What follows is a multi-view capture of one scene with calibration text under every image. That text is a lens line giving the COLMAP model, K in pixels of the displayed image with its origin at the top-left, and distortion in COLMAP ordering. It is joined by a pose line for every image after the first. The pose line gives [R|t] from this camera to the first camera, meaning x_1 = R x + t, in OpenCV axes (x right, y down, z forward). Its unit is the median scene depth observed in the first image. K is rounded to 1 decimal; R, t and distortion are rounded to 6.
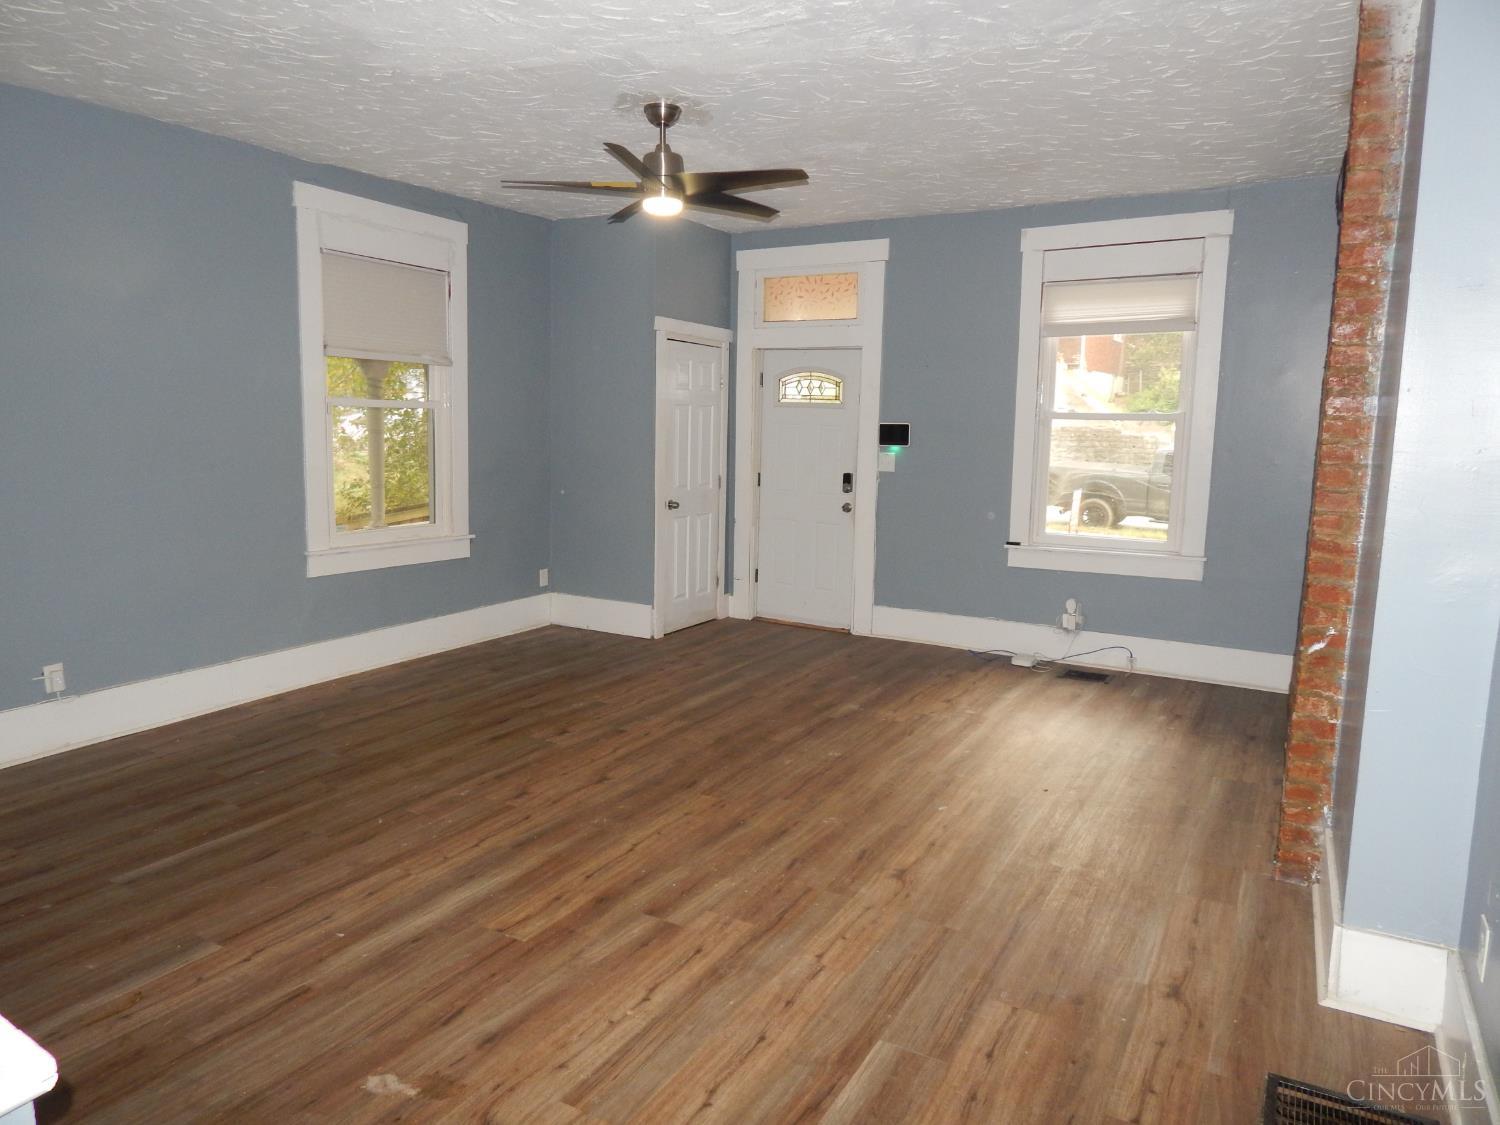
lens RADIAL K [[979.8, 0, 753.3], [0, 979.8, 560.4], [0, 0, 1]] dist [0.004817, -0.008505]
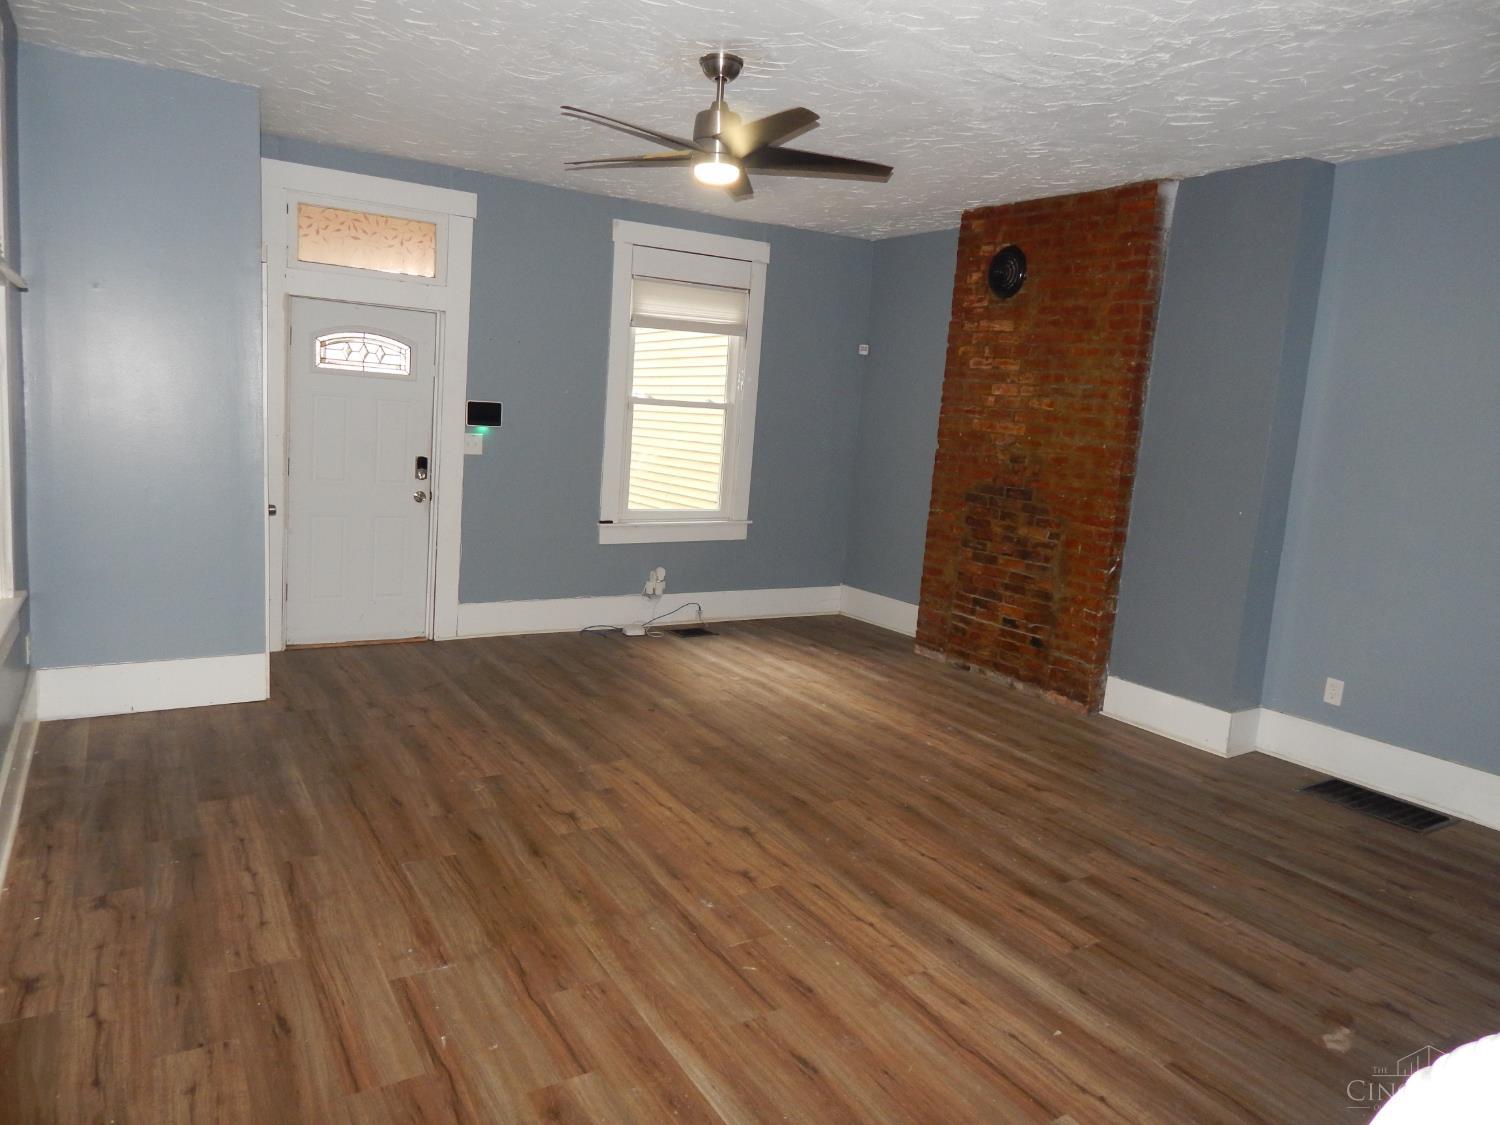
lens RADIAL K [[979.8, 0, 747.3], [0, 979.8, 562.6], [0, 0, 1]] dist [0.004817, -0.008505]
pose [[0.467100, -0.123433, 0.875547, -0.874411], [0.073681, 0.992198, 0.100570, -0.102198], [-0.881129, 0.017535, 0.472550, 0.563640]]
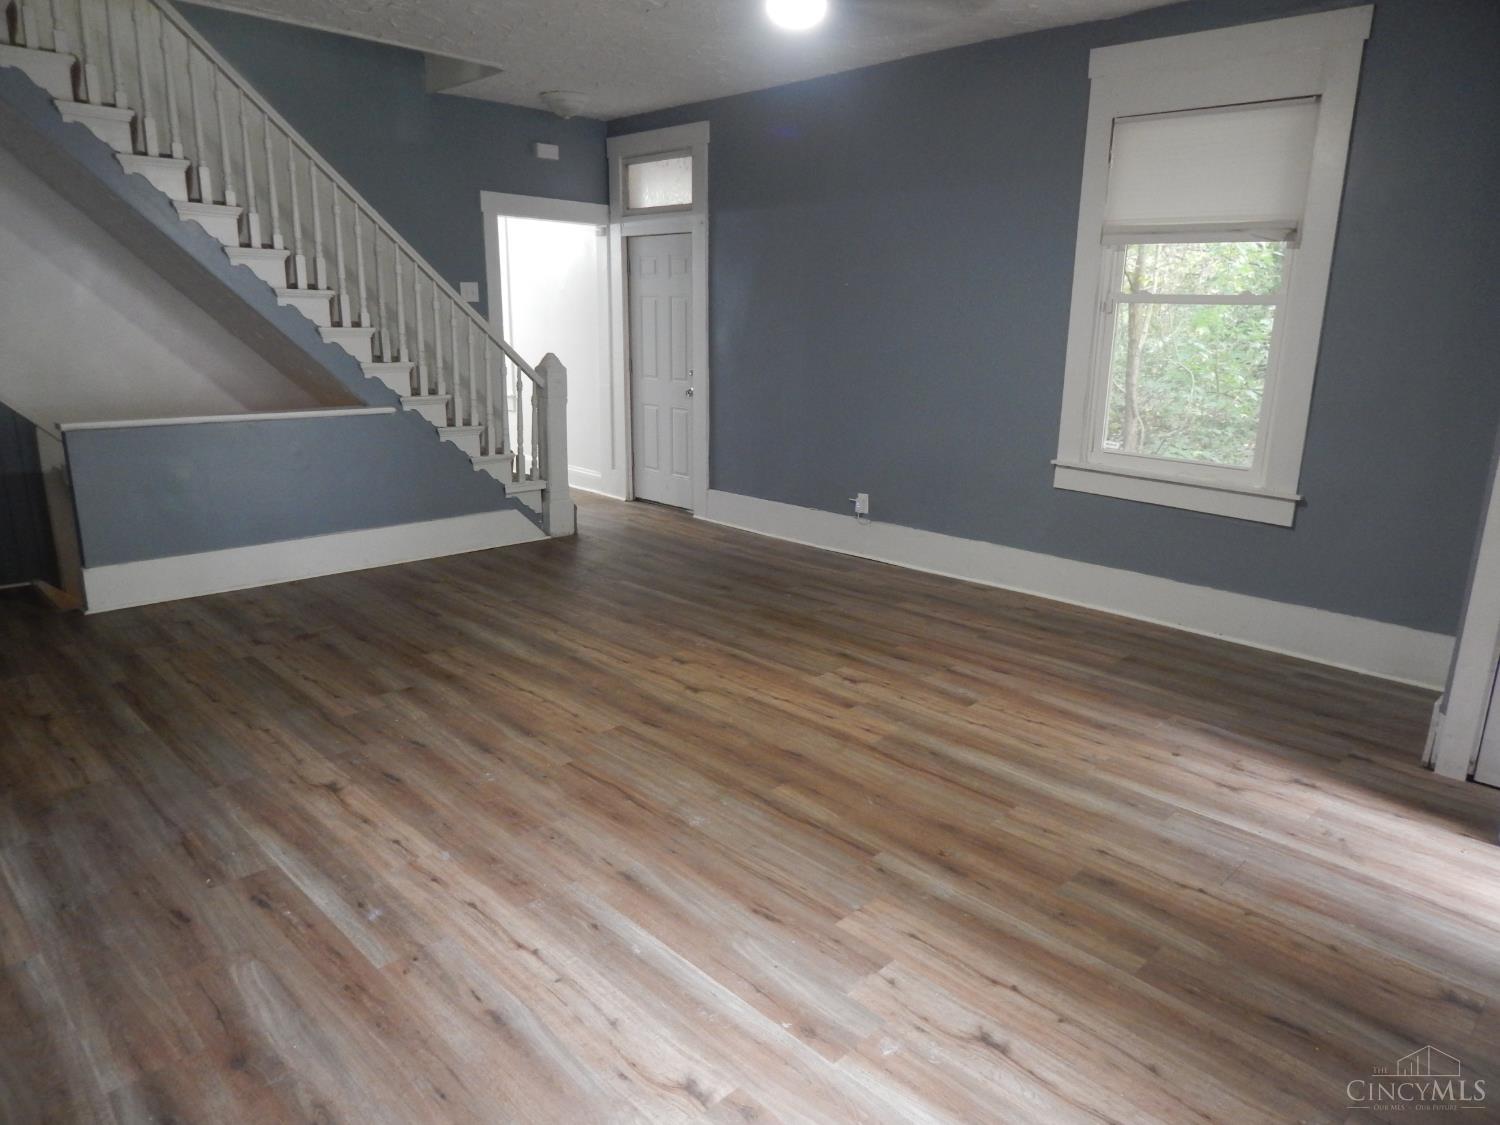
lens RADIAL K [[979.8, 0, 747.6], [0, 979.8, 556.7], [0, 0, 1]] dist [0.004817, -0.008505]
pose [[-0.261221, 0.217534, -0.940448, 0.685738], [-0.161749, 0.950636, 0.264818, -0.156619], [0.951631, 0.221293, -0.213140, 1.194744]]
